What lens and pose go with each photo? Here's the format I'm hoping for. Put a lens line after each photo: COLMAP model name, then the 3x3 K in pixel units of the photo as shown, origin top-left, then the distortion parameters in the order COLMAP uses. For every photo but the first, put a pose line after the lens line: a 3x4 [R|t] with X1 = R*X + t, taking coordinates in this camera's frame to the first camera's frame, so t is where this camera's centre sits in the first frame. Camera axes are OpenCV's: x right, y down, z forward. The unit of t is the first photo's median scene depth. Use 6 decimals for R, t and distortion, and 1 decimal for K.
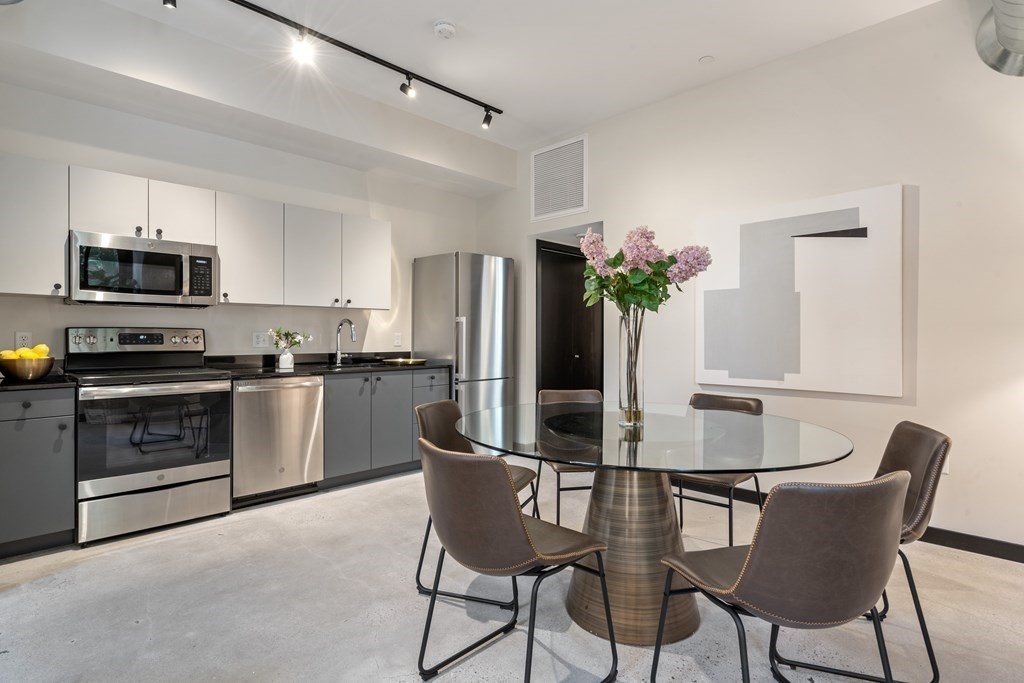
lens RADIAL K [[519.4, 0, 511.1], [0, 519.4, 336.0], [0, 0, 1]] dist [-0.000393, 0.000043]
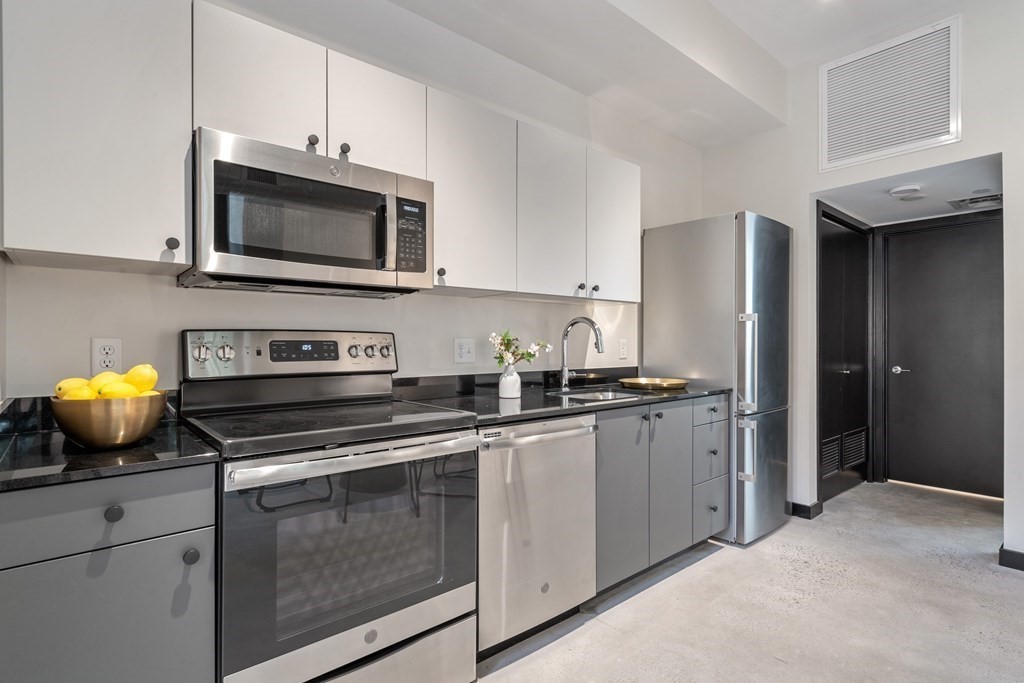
lens RADIAL K [[506.2, 0, 512.0], [0, 506.2, 341.5], [0, 0, 1]] dist [-0.000332, -0.000618]
pose [[0.996884, -0.003089, -0.078826, -0.451815], [0.002942, 0.999994, -0.001980, -0.002371], [0.078832, 0.001742, 0.996886, 0.481328]]
